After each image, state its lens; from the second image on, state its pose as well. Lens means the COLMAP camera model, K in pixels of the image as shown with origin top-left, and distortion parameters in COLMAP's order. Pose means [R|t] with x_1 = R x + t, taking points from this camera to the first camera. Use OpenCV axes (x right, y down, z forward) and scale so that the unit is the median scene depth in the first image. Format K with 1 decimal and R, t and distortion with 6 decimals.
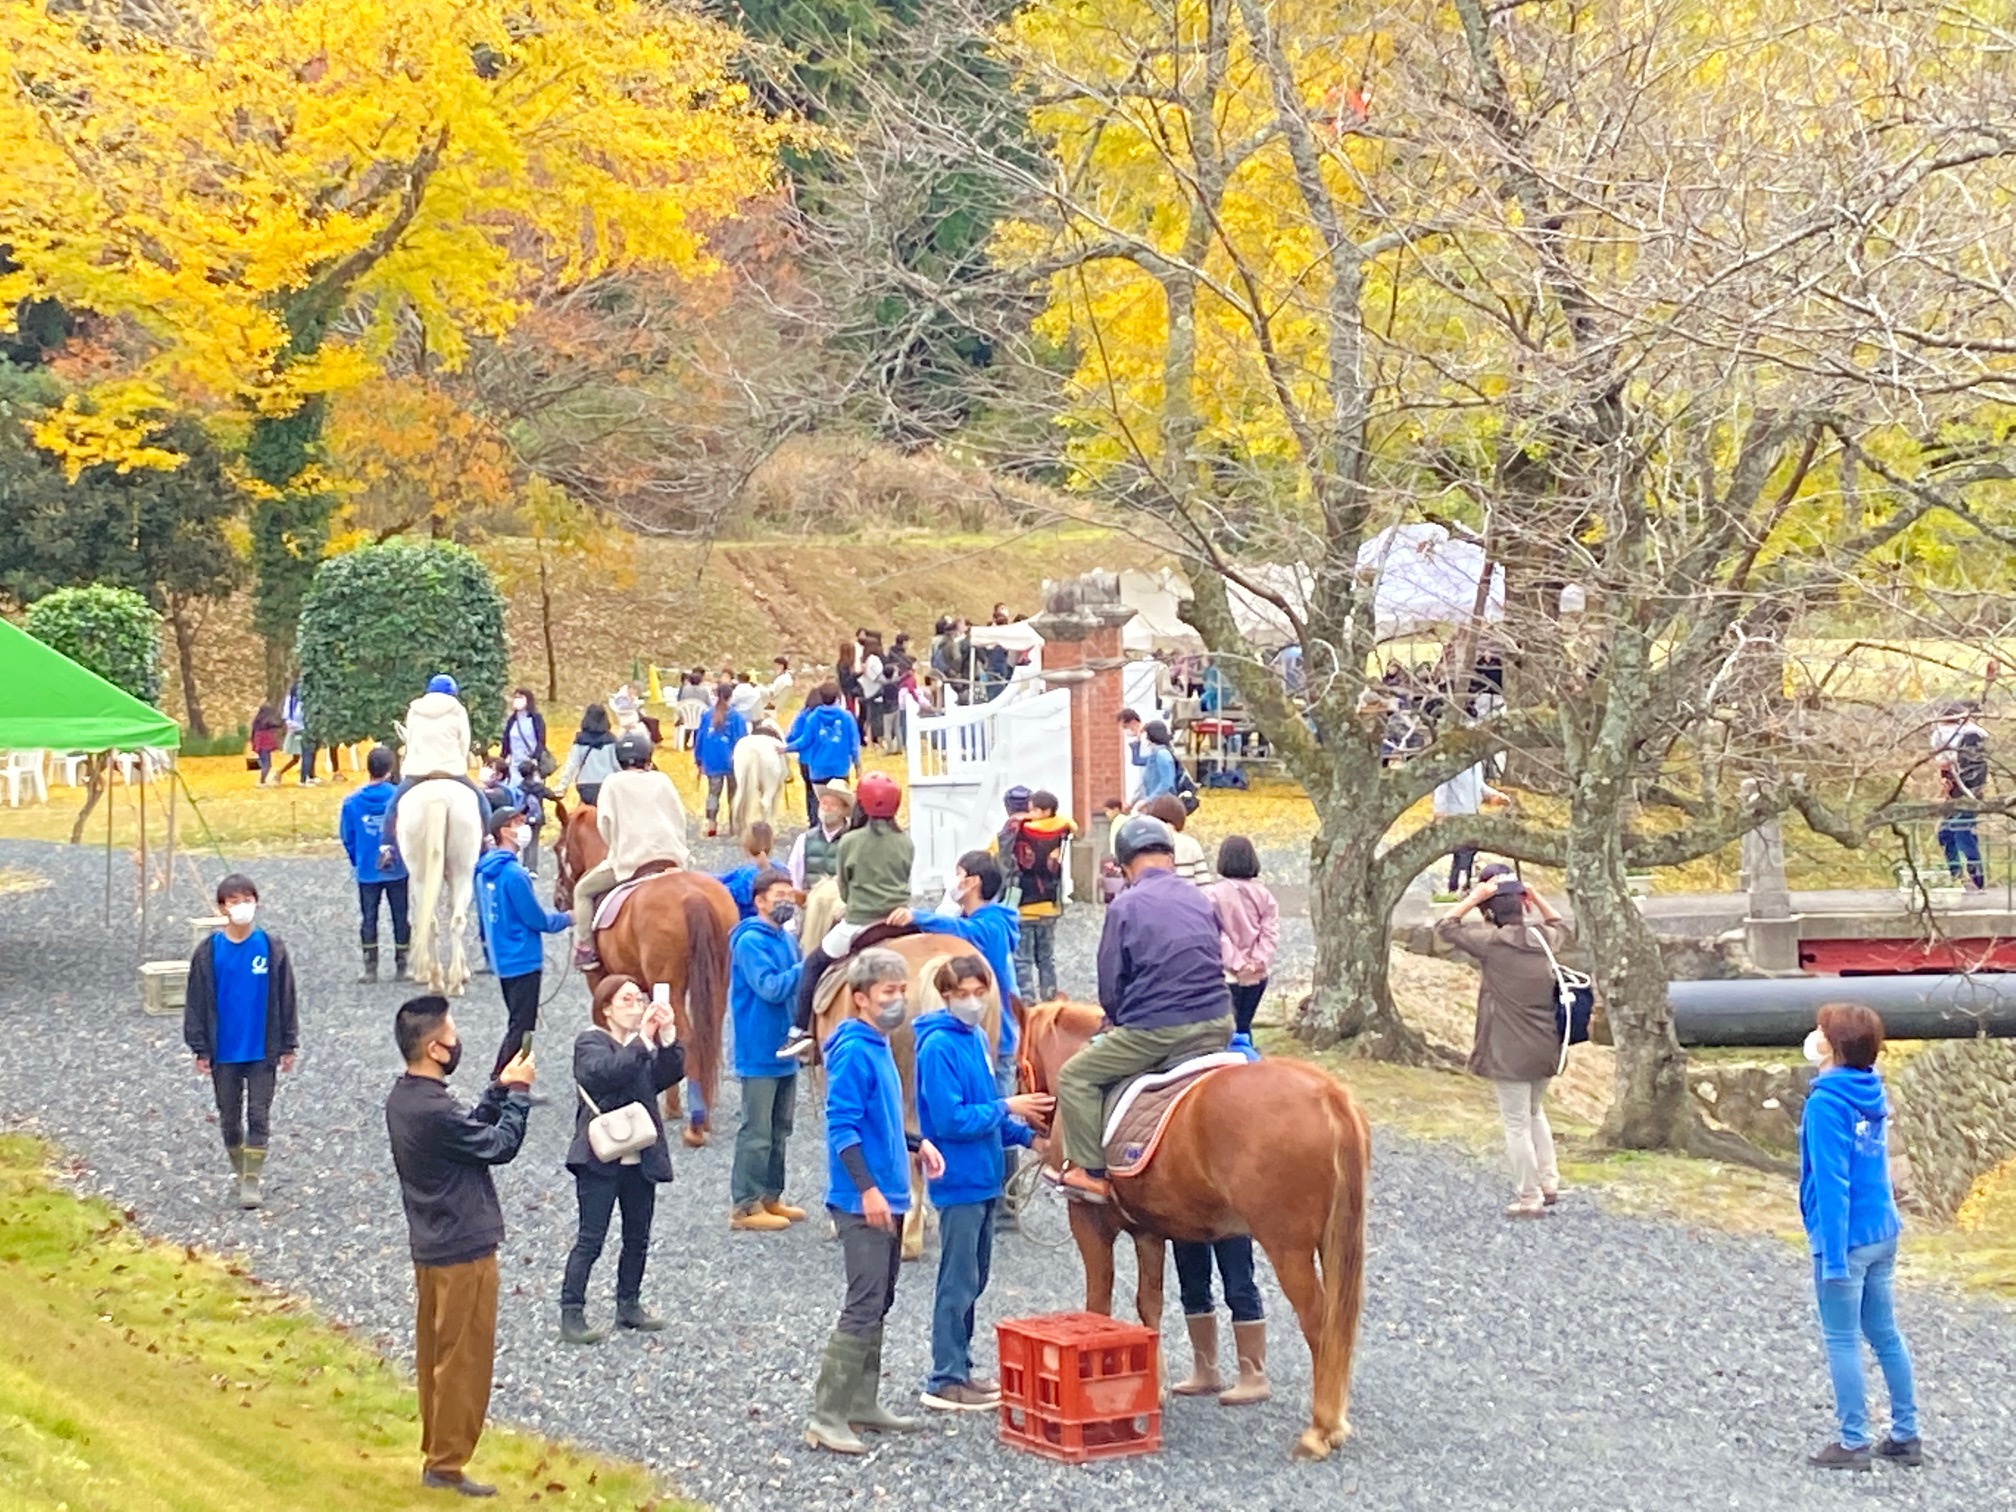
lens RADIAL K [[4878.8, 0, 1007.9], [0, 4878.8, 756.4], [0, 0, 1]] dist [0.133526, 0.000000]
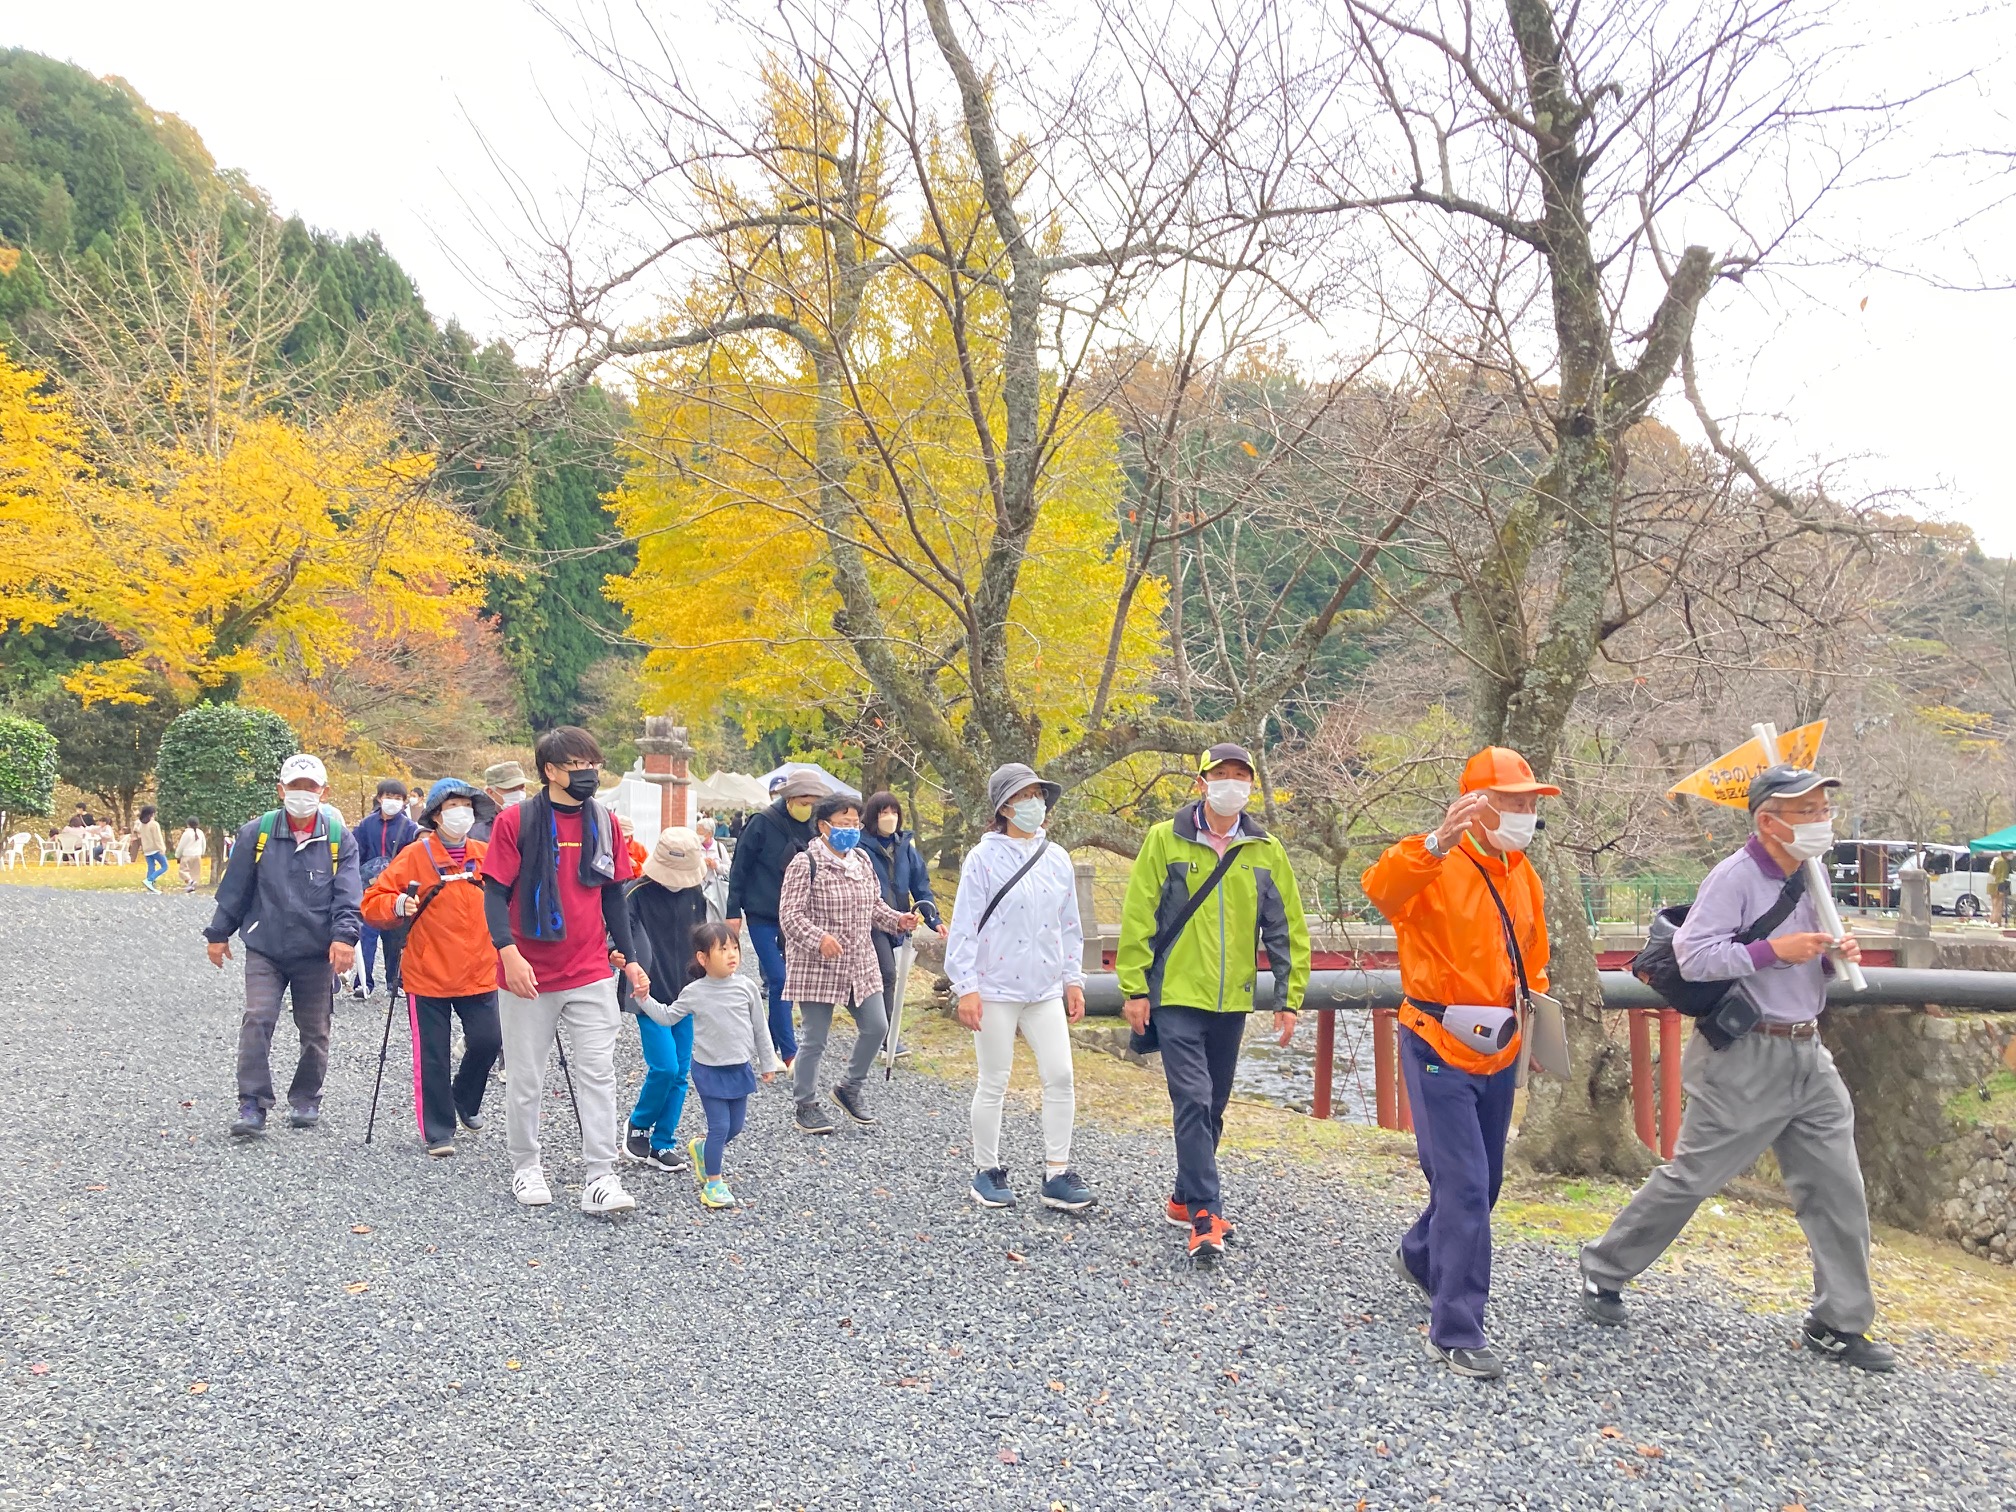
lens RADIAL K [[1648.8, 0, 1005.6], [0, 1648.8, 753.9], [0, 0, 1]] dist [-0.000053, -0.009583]
pose [[0.967016, 0.036857, 0.252035, -0.012181], [-0.013167, 0.995386, -0.095044, 0.021536], [-0.254375, 0.088590, 0.963040, 0.406969]]
